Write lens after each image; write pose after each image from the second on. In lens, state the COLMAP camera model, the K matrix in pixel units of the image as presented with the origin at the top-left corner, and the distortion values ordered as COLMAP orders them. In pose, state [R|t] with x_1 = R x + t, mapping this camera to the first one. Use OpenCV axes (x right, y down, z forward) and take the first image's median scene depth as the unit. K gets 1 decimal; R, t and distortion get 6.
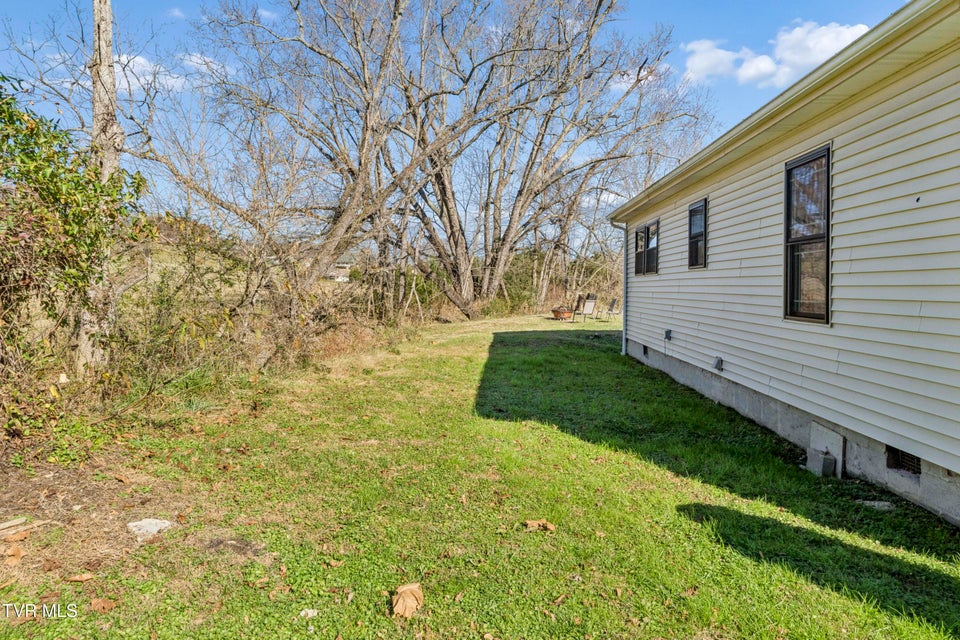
lens RADIAL K [[651.3, 0, 482.6], [0, 651.3, 282.9], [0, 0, 1]] dist [0.008388, -0.002109]
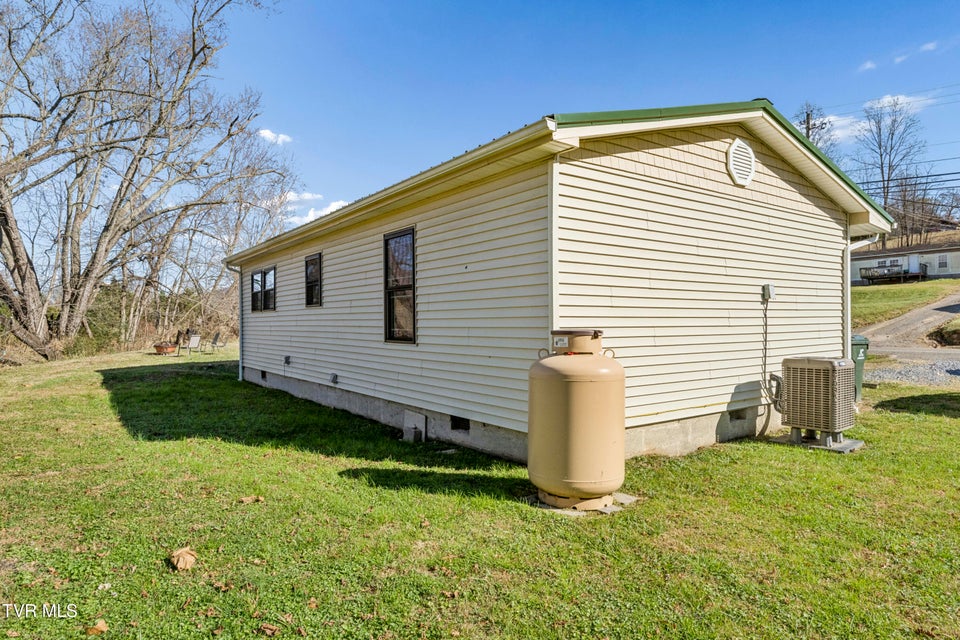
lens RADIAL K [[548.7, 0, 480.4], [0, 548.7, 321.9], [0, 0, 1]] dist [0.001707, 0.000536]
pose [[0.792980, -0.019477, 0.608936, -0.111016], [0.014297, 0.999809, 0.013362, -0.003129], [-0.609080, -0.001890, 0.793107, -0.096357]]
